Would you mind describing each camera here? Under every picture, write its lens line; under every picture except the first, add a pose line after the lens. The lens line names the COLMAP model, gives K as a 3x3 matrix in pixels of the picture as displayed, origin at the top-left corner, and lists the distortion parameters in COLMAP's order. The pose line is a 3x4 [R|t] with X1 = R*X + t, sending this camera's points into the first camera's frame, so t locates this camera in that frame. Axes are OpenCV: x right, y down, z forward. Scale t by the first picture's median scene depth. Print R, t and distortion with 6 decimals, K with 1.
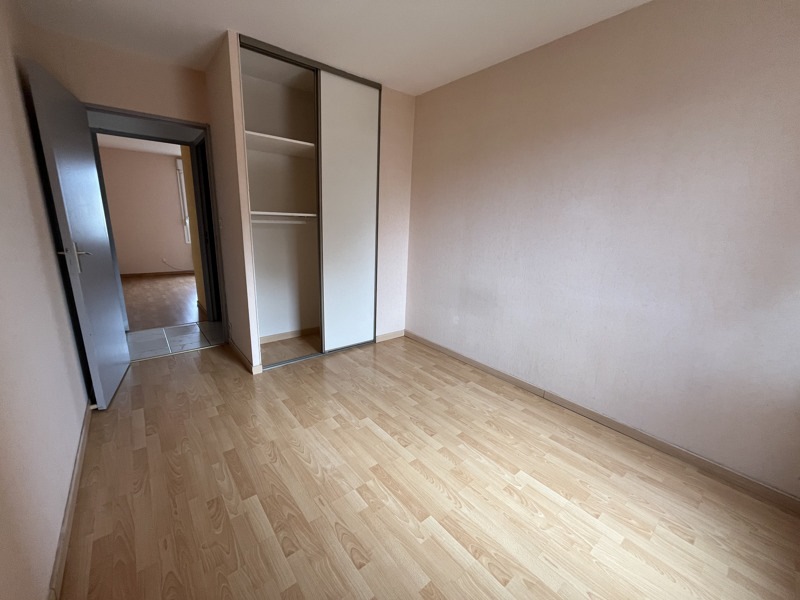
lens RADIAL K [[323.5, 0, 402.2], [0, 323.5, 303.1], [0, 0, 1]] dist [-0.002519, -0.000205]
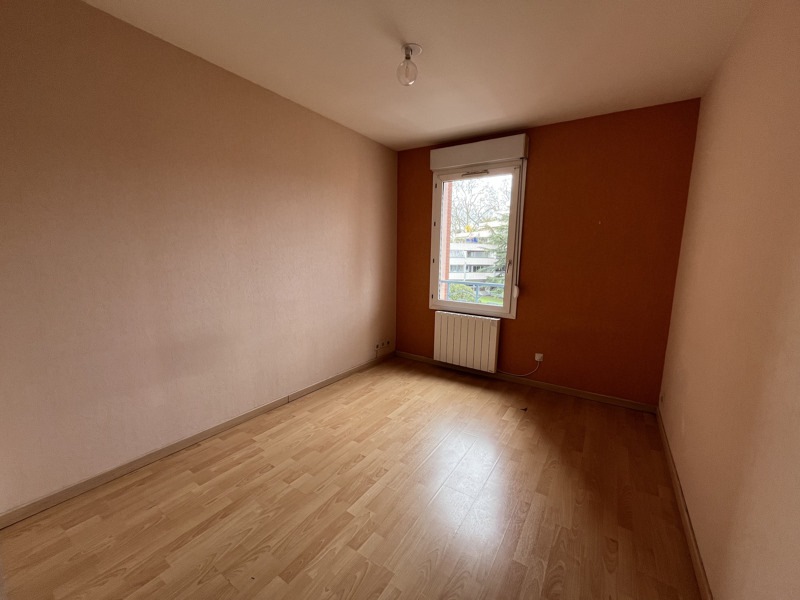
lens RADIAL K [[323.5, 0, 401.1], [0, 323.5, 299.5], [0, 0, 1]] dist [-0.002519, -0.000205]
pose [[-0.297732, -0.175496, 0.938380, -0.739618], [0.203187, 0.948786, 0.241910, -0.262501], [-0.932776, 0.262691, -0.246825, 0.906504]]
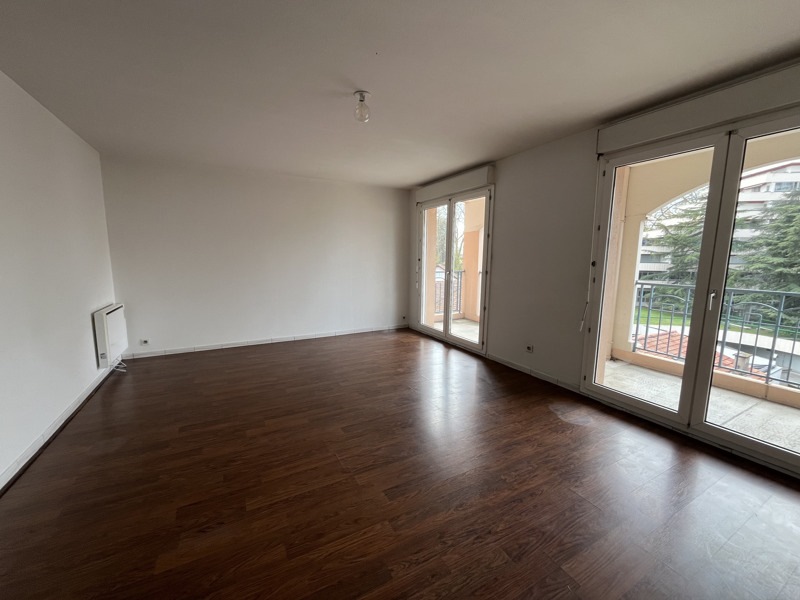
lens RADIAL K [[323.5, 0, 402.3], [0, 323.5, 300.7], [0, 0, 1]] dist [-0.002519, -0.000205]
pose [[0.180697, -0.164781, 0.969637, -0.823651], [0.238208, 0.963846, 0.119406, -0.243538], [-0.954257, 0.209399, 0.213416, 0.816959]]
